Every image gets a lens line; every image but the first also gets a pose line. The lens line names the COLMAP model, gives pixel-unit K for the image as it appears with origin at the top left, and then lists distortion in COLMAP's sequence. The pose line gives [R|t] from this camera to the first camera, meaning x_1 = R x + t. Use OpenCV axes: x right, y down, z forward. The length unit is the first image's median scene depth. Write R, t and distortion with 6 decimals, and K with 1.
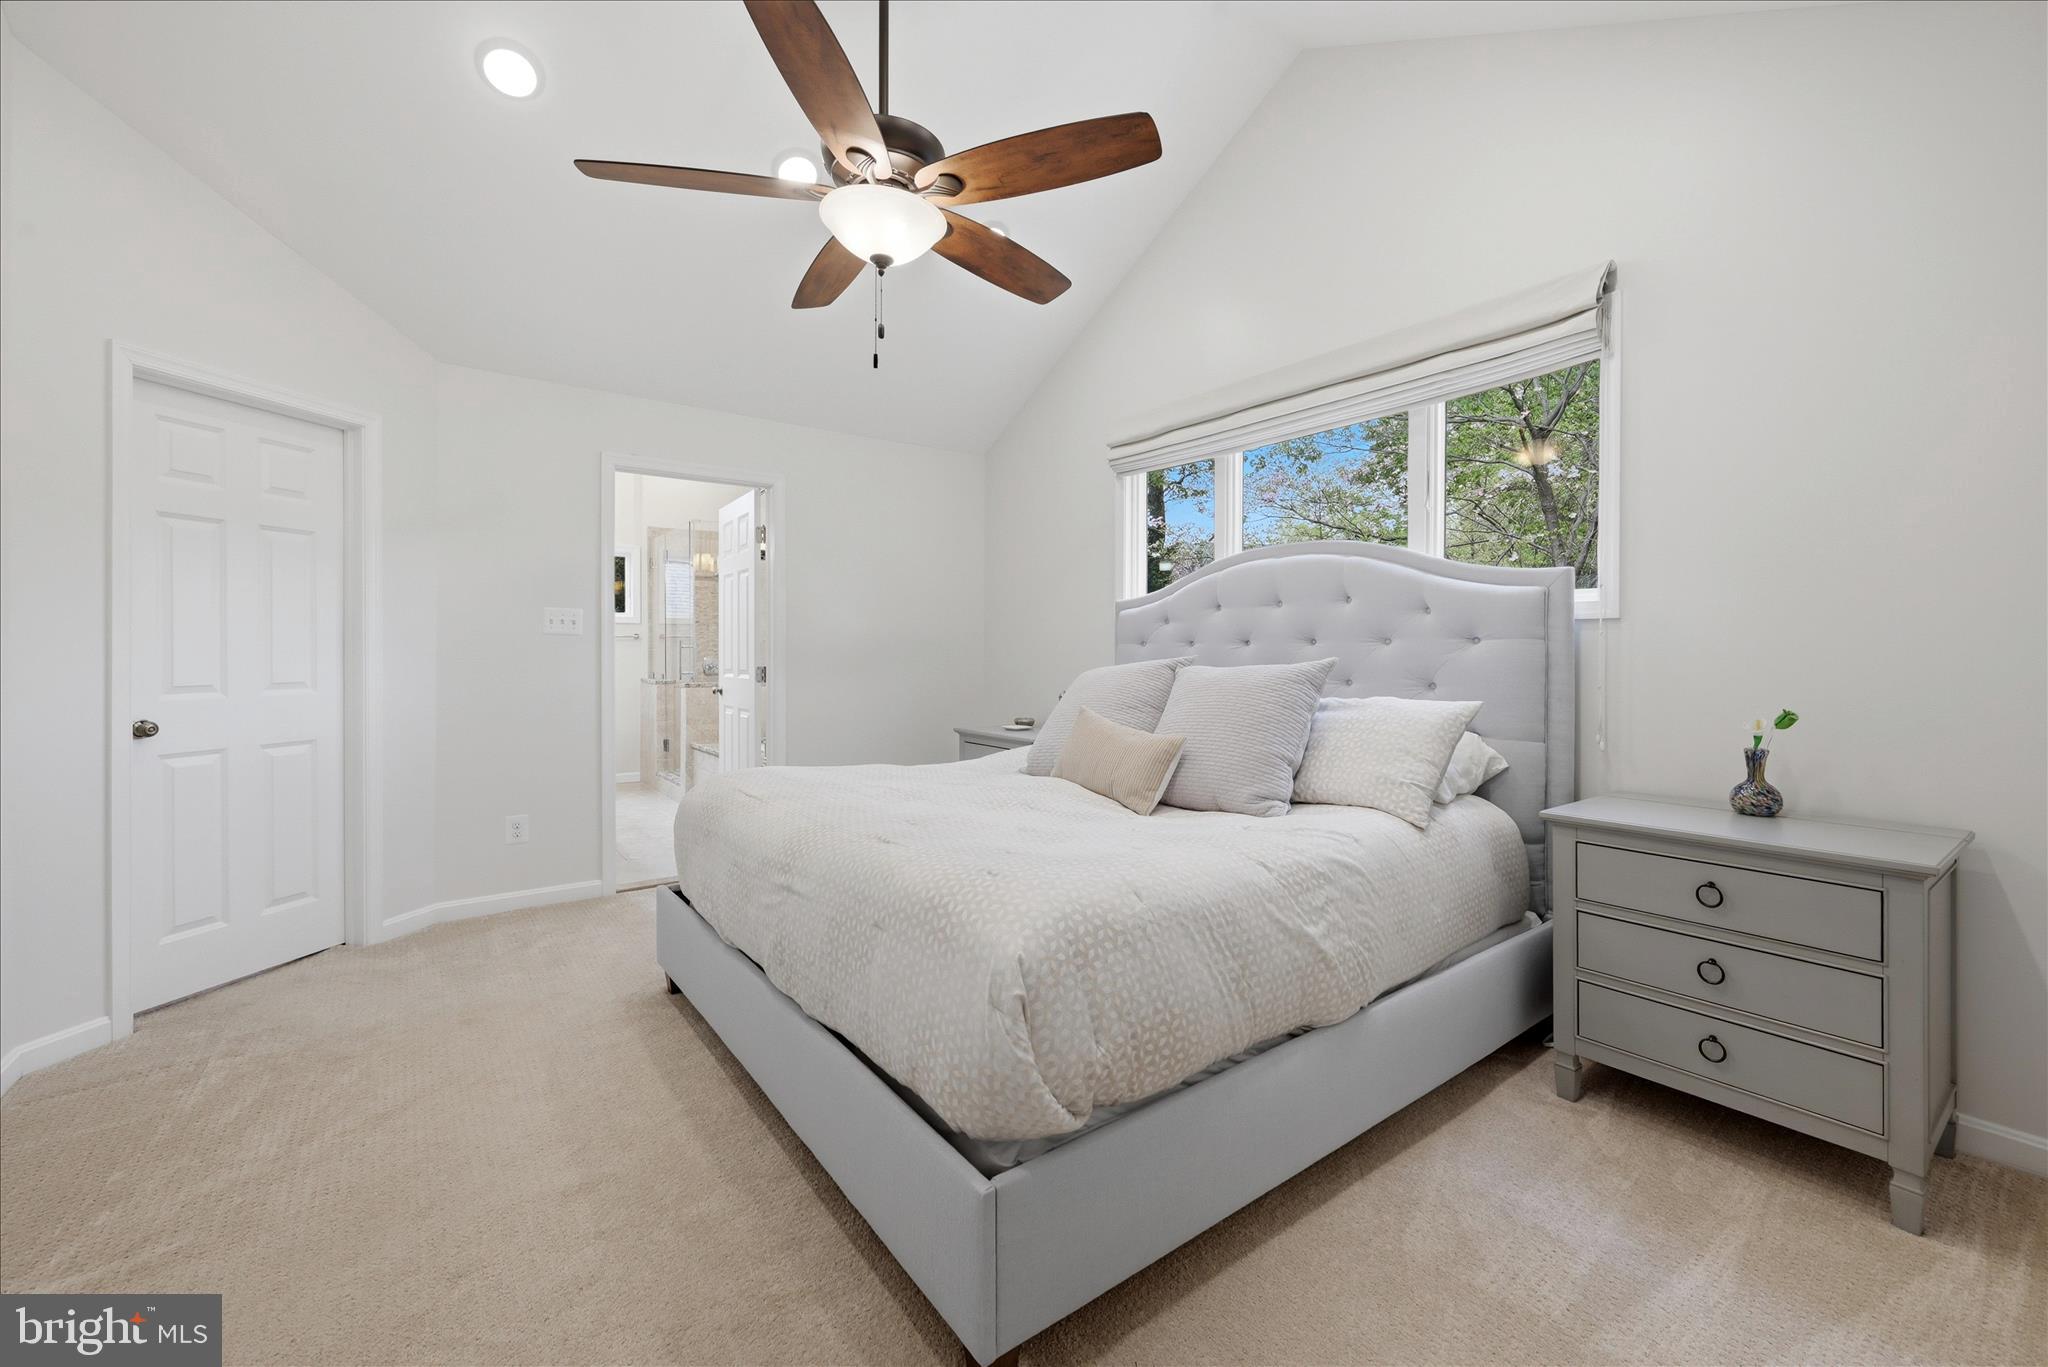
lens RADIAL K [[837.7, 0, 1024.8], [0, 837.7, 653.1], [0, 0, 1]] dist [0.000982, -0.000061]
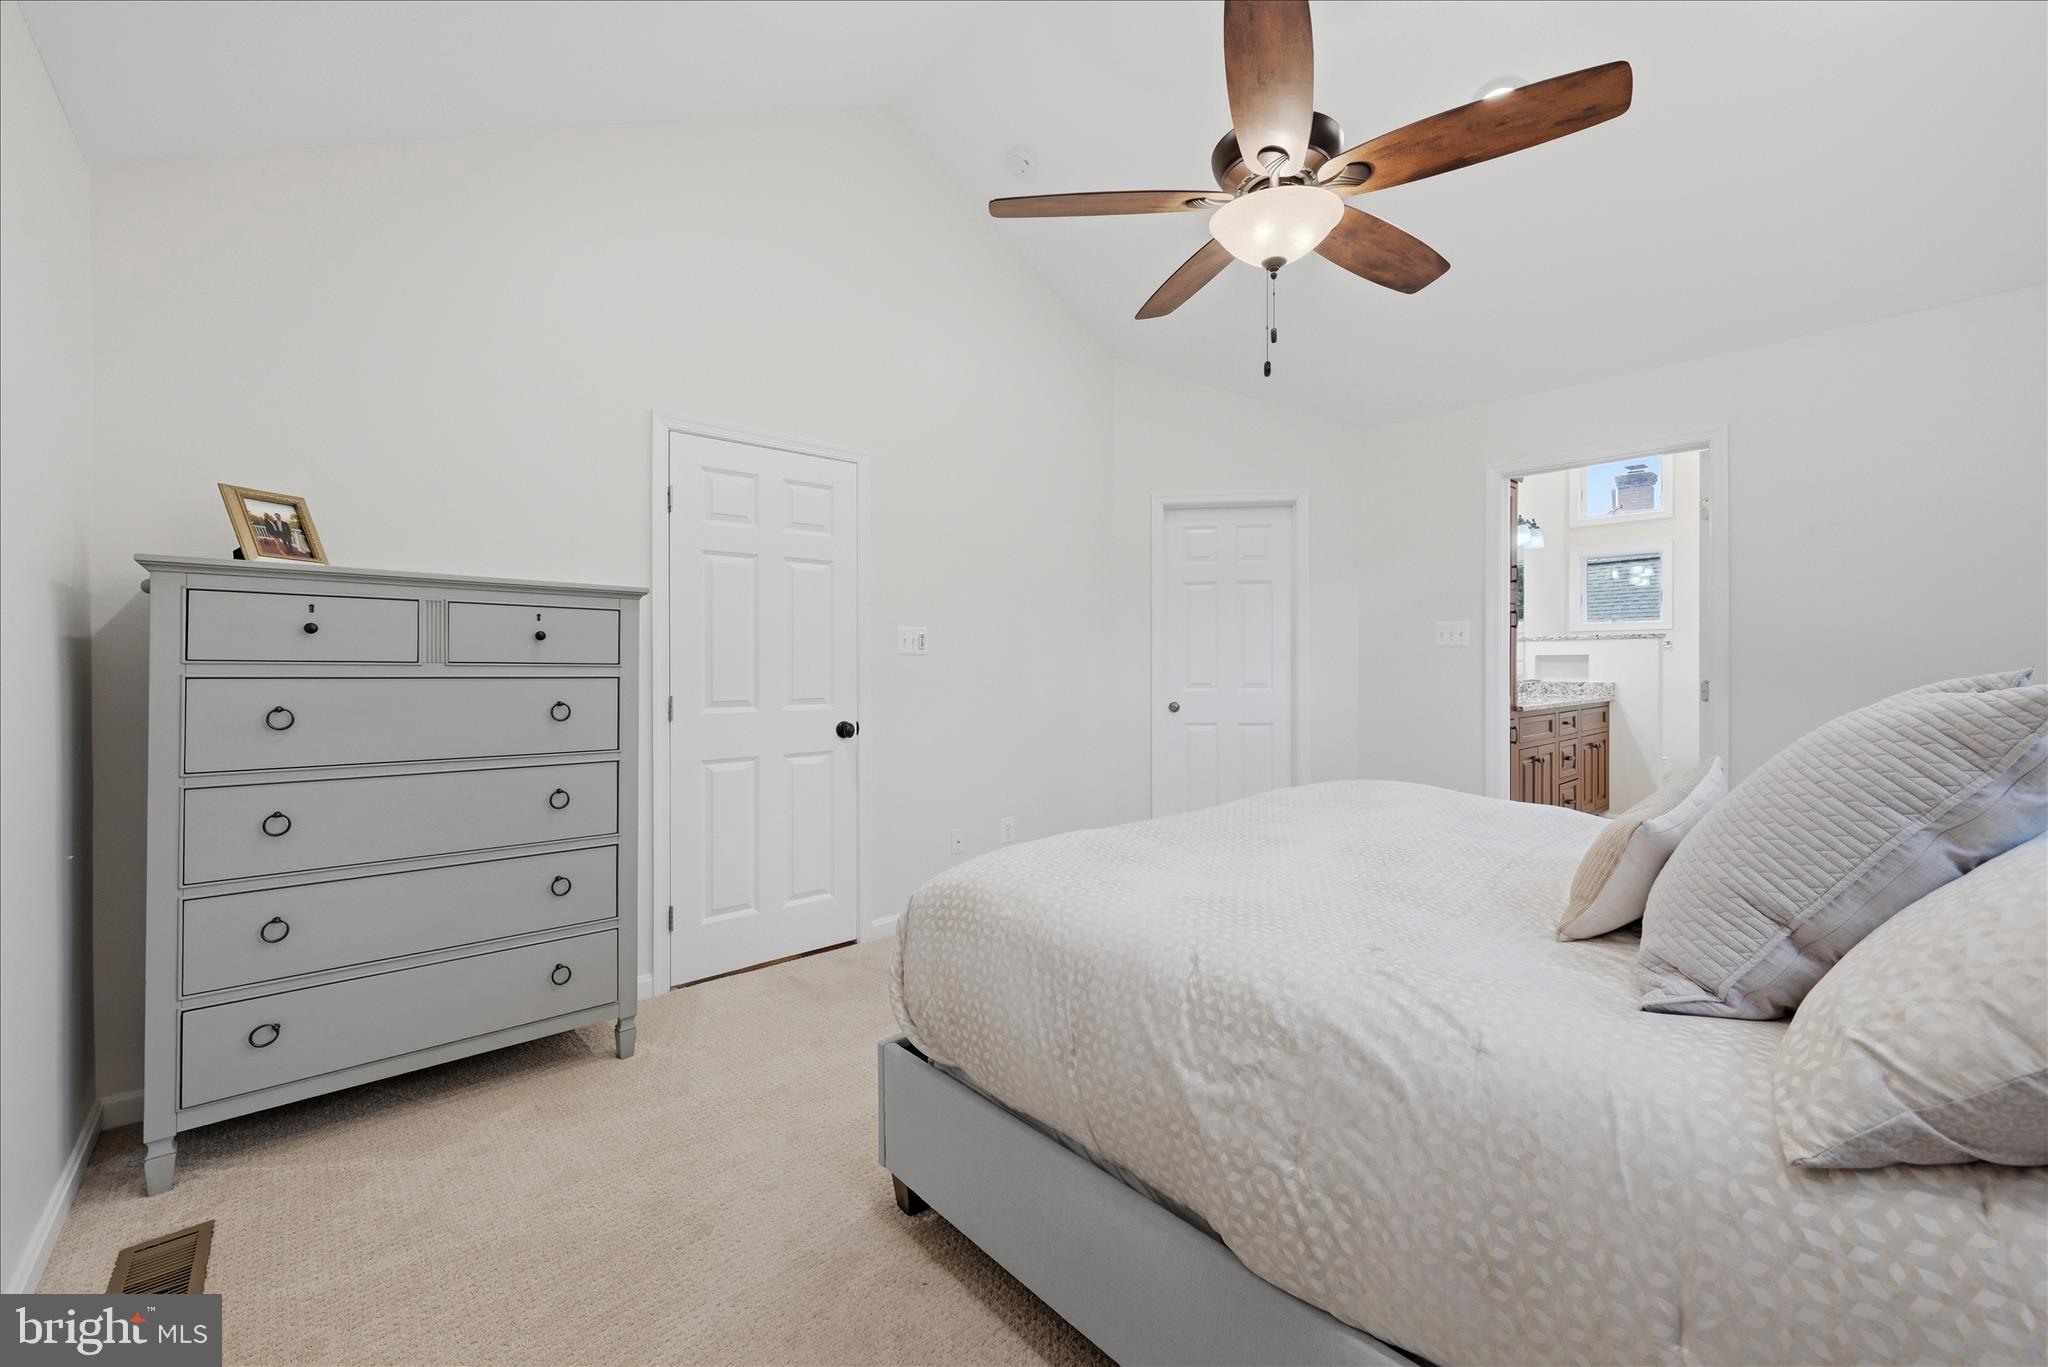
lens RADIAL K [[824.9, 0, 1028.1], [0, 824.9, 665.6], [0, 0, 1]] dist [-0.000363, -0.000231]
pose [[0.089490, 0.002316, -0.995985, 0.941180], [0.000568, 0.999997, 0.002377, -0.000752], [0.995988, -0.000778, 0.089489, 0.772614]]
